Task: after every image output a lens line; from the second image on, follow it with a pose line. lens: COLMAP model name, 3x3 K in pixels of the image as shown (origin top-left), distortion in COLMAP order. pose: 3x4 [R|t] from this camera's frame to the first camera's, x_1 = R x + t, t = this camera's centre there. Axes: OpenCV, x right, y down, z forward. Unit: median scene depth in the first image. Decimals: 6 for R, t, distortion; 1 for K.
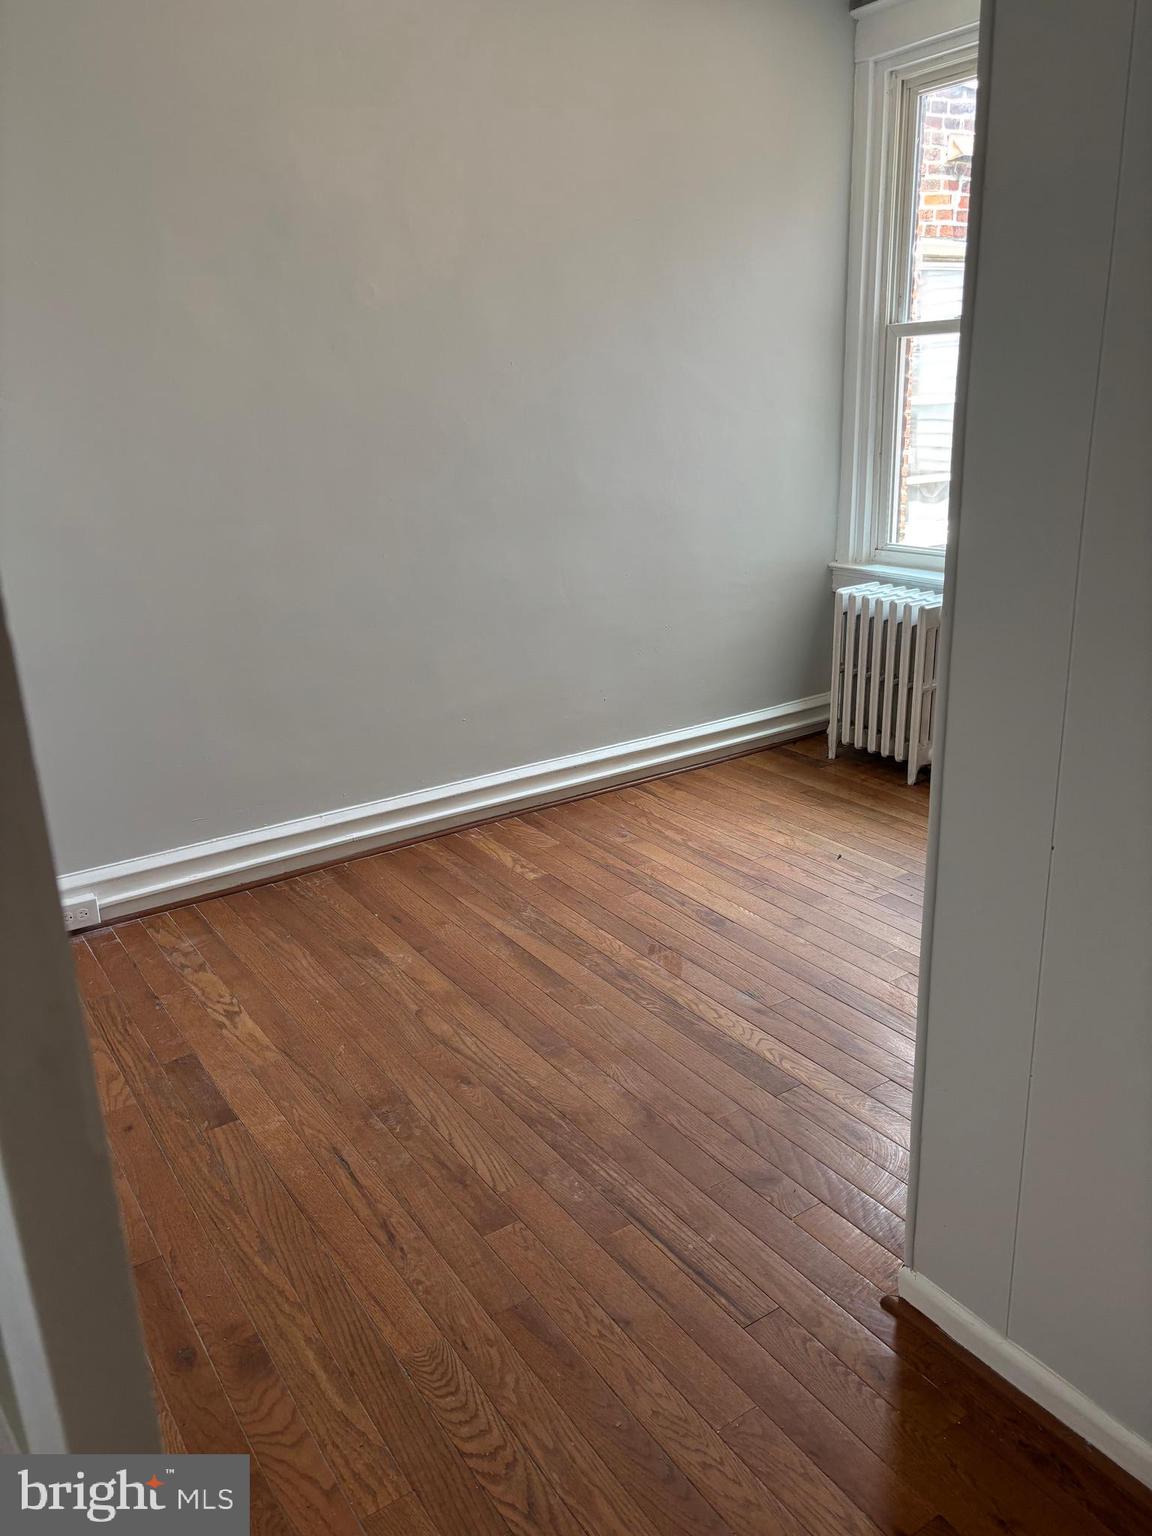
lens RADIAL K [[1152.6, 0, 576.0], [0, 1152.6, 768.0], [0, 0, 1]] dist [-0.001799, 0.000387]
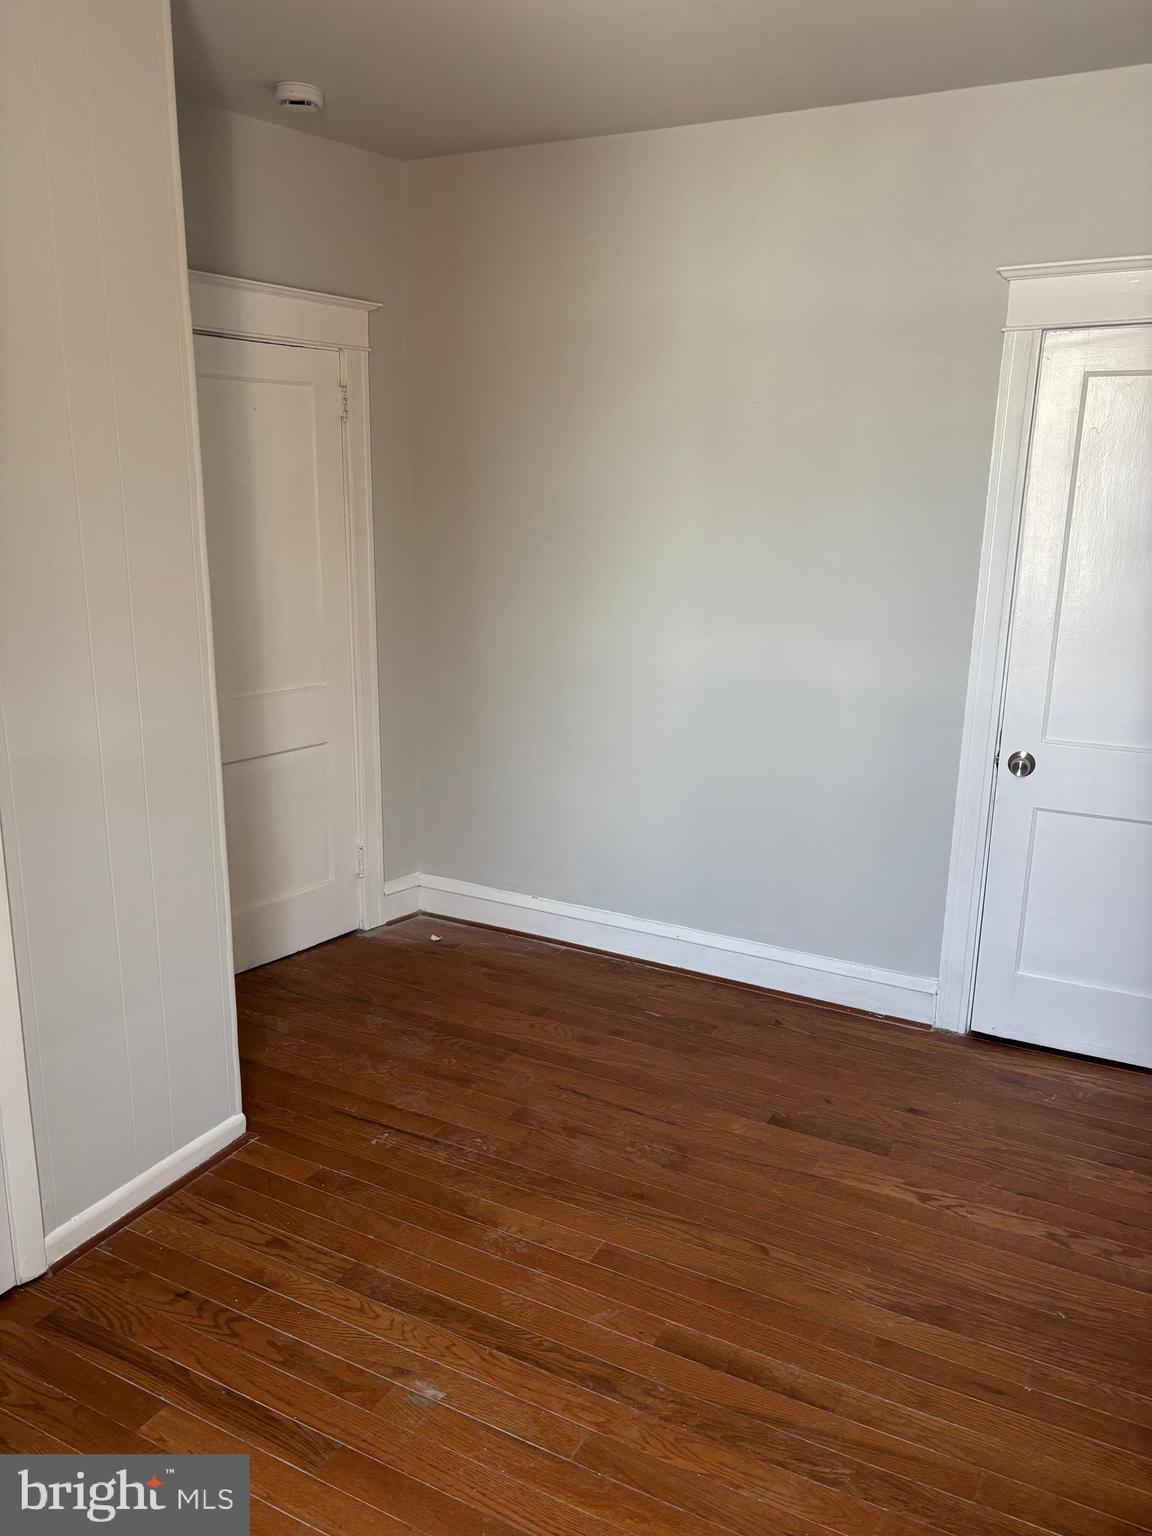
lens RADIAL K [[1152.6, 0, 576.0], [0, 1152.6, 768.0], [0, 0, 1]] dist [-0.001799, 0.000387]
pose [[-0.881164, 0.130366, -0.454483, 0.359922], [-0.136493, 0.850173, 0.508503, -0.556394], [0.452680, 0.510108, -0.731348, 1.415322]]
